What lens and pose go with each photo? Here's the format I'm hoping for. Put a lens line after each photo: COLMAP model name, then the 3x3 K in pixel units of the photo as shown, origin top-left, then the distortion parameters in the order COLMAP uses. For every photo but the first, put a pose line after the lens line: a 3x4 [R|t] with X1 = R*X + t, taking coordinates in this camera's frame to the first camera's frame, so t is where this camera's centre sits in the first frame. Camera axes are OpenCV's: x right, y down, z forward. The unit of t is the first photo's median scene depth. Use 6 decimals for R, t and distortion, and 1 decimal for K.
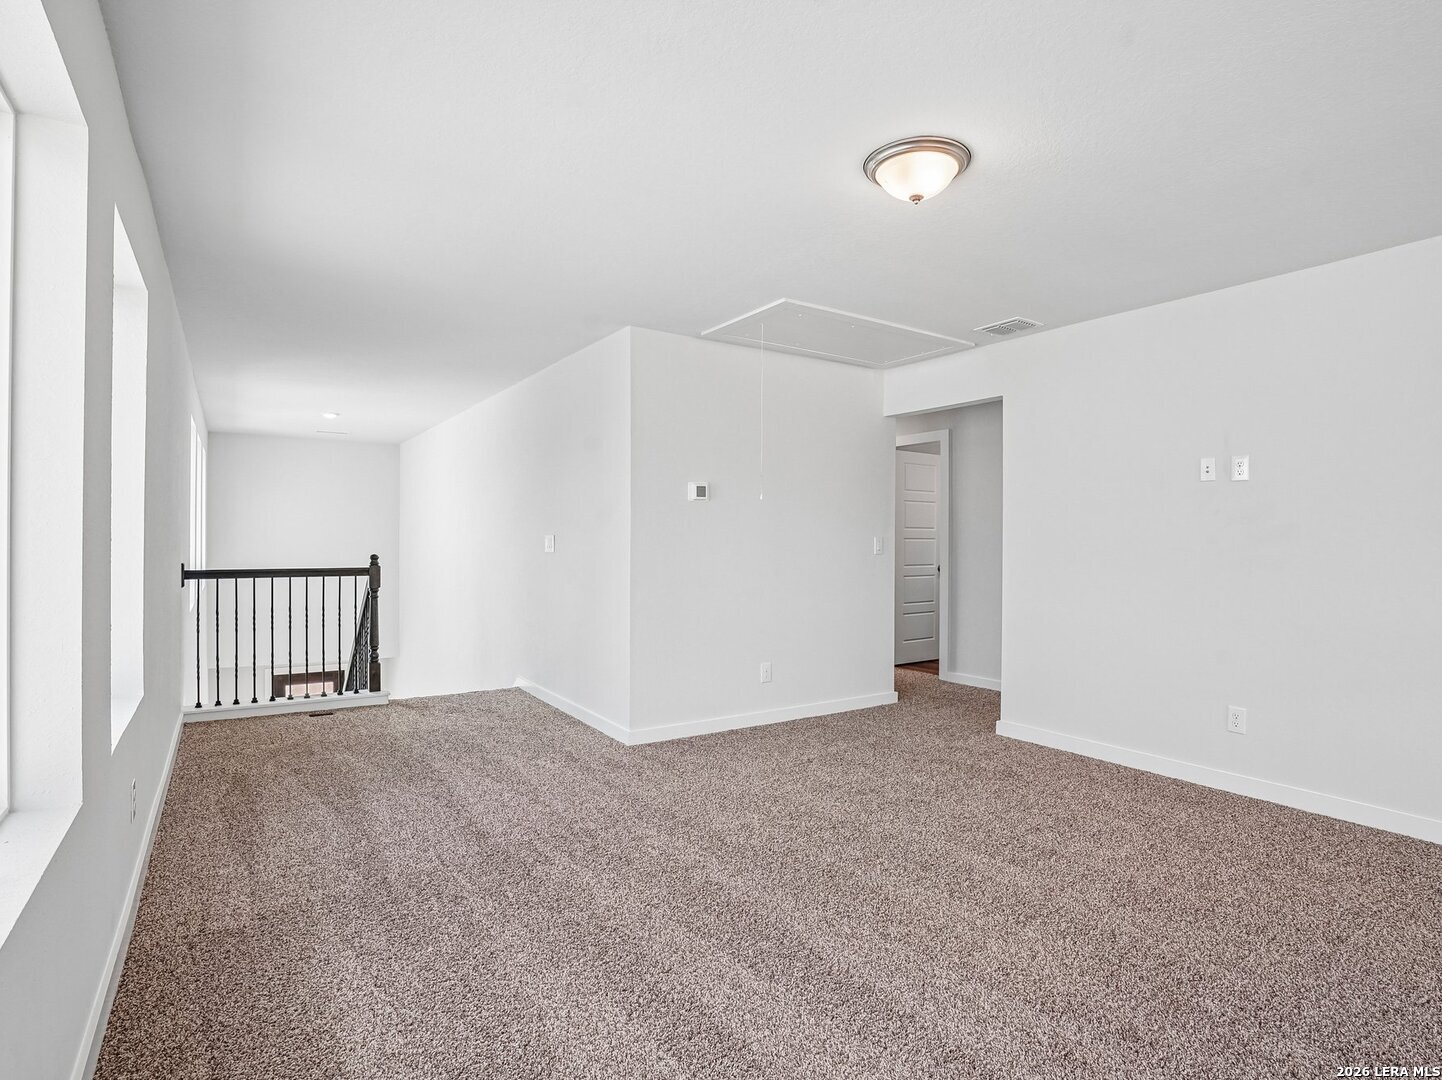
lens RADIAL K [[758.3, 0, 728.6], [0, 758.3, 542.3], [0, 0, 1]] dist [-0.064222, 0.025009]
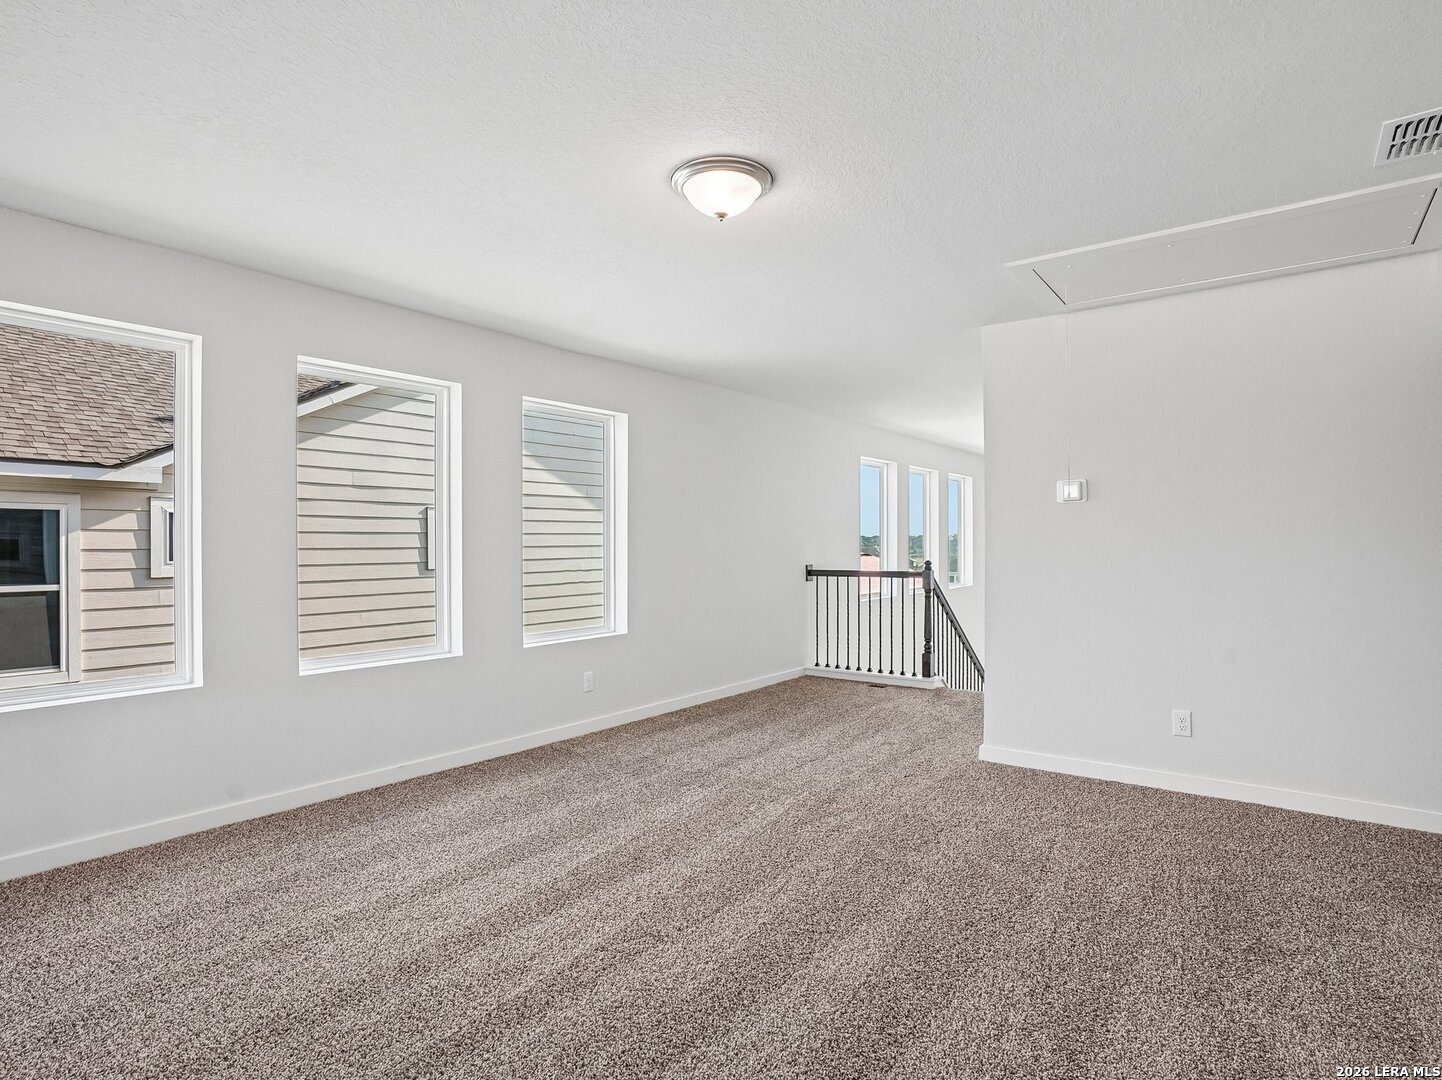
lens RADIAL K [[758.3, 0, 730.0], [0, 758.3, 550.1], [0, 0, 1]] dist [-0.064222, 0.025009]
pose [[0.343700, -0.002646, -0.939076, 0.591616], [0.004877, 0.999988, -0.001033, -0.000194], [0.939067, -0.004225, 0.343709, 0.329175]]
